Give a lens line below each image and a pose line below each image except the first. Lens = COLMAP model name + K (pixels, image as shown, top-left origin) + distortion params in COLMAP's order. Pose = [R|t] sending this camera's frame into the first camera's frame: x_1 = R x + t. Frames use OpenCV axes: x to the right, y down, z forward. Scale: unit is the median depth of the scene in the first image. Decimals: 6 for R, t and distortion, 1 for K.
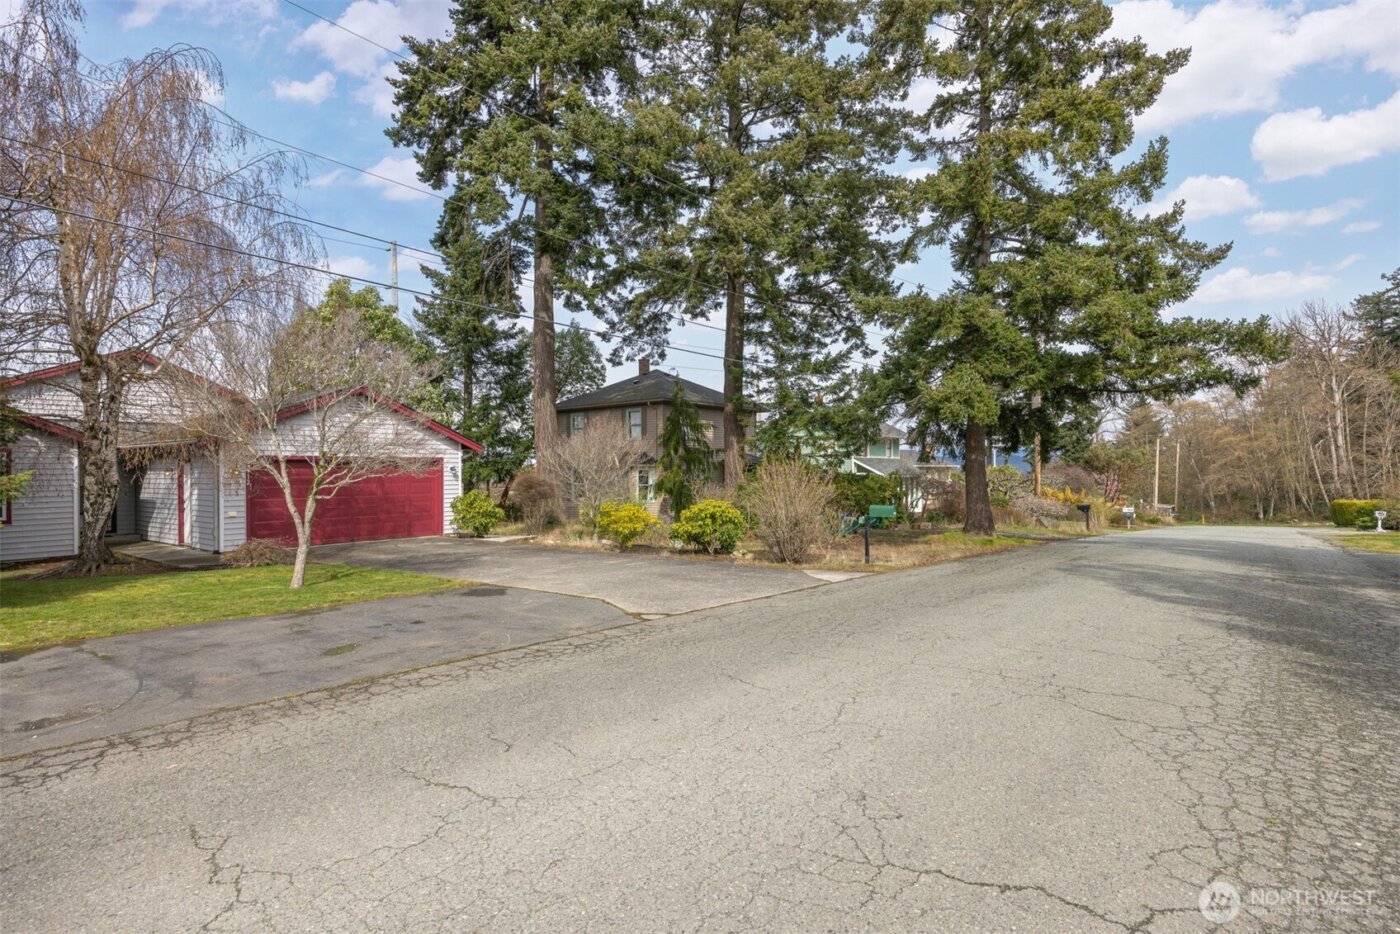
lens RADIAL K [[762.0, 0, 722.3], [0, 762.0, 461.6], [0, 0, 1]] dist [-0.003664, -0.002533]
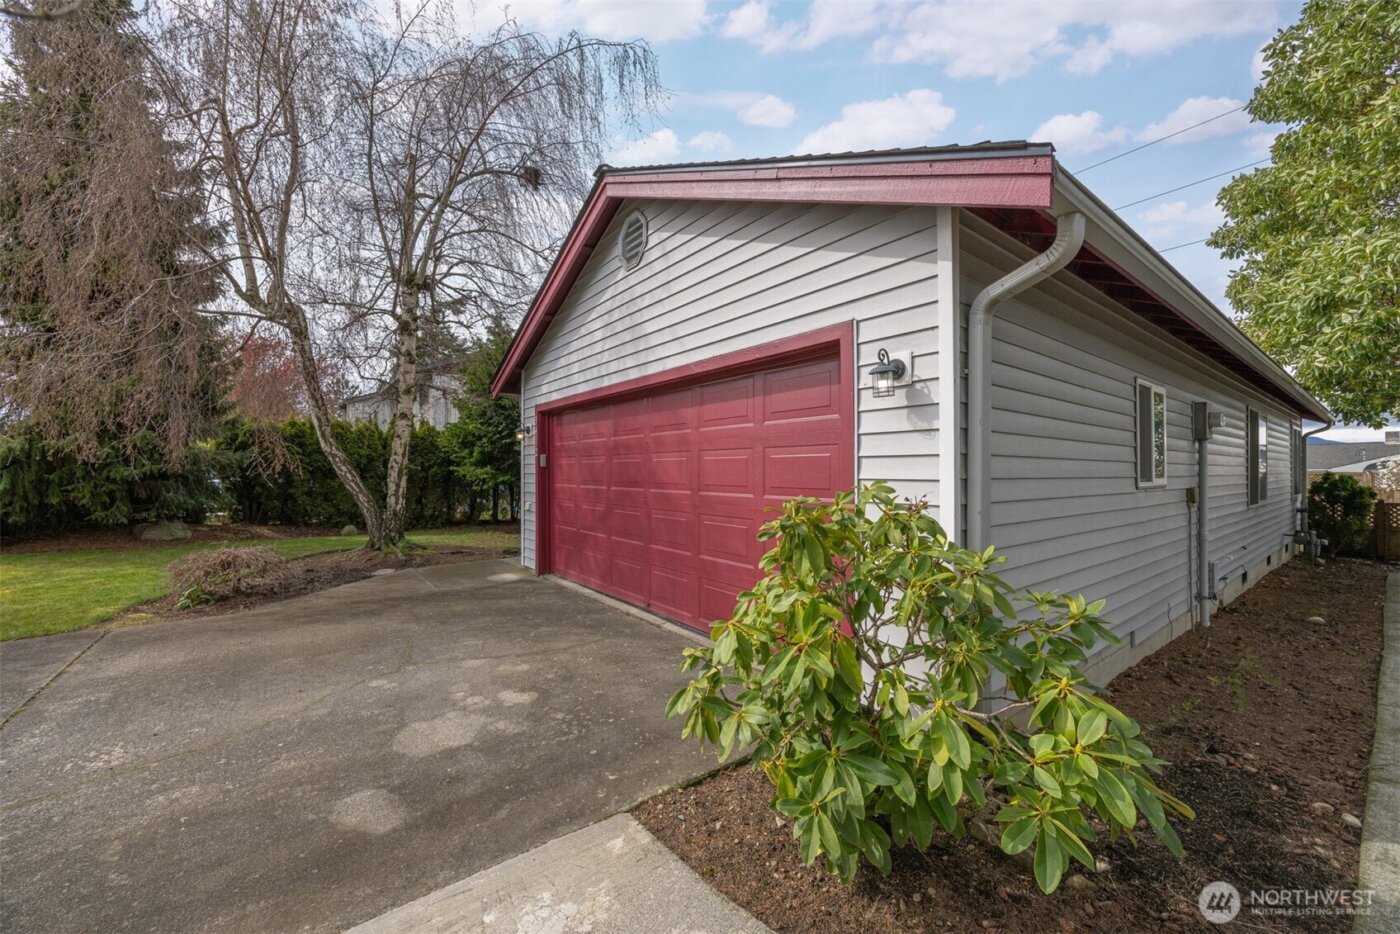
lens RADIAL K [[533.7, 0, 702.0], [0, 533.7, 471.3], [0, 0, 1]] dist [-0.001800, -0.000038]
pose [[-0.253006, 0.007659, -0.967434, -0.218731], [0.005450, 0.999964, 0.006491, 0.032455], [0.967449, -0.003630, -0.253039, 0.981667]]
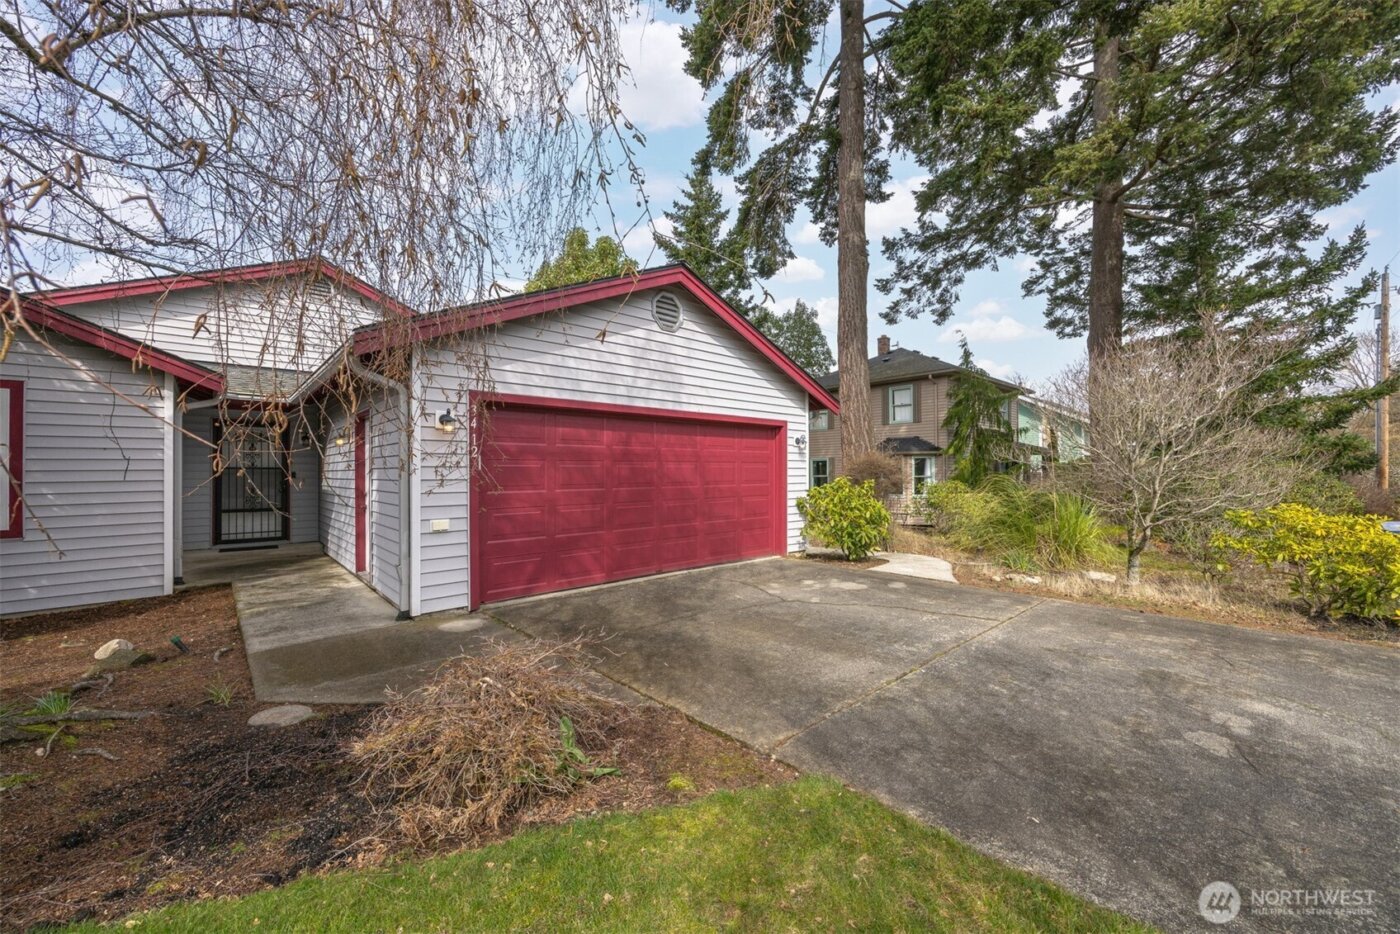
lens RADIAL K [[533.7, 0, 702.0], [0, 533.7, 471.3], [0, 0, 1]] dist [-0.001800, -0.000038]
pose [[0.986103, 0.002741, -0.166114, -0.357335], [-0.001006, 0.999944, 0.010529, 0.028297], [0.166134, -0.010216, 0.986050, 0.580113]]
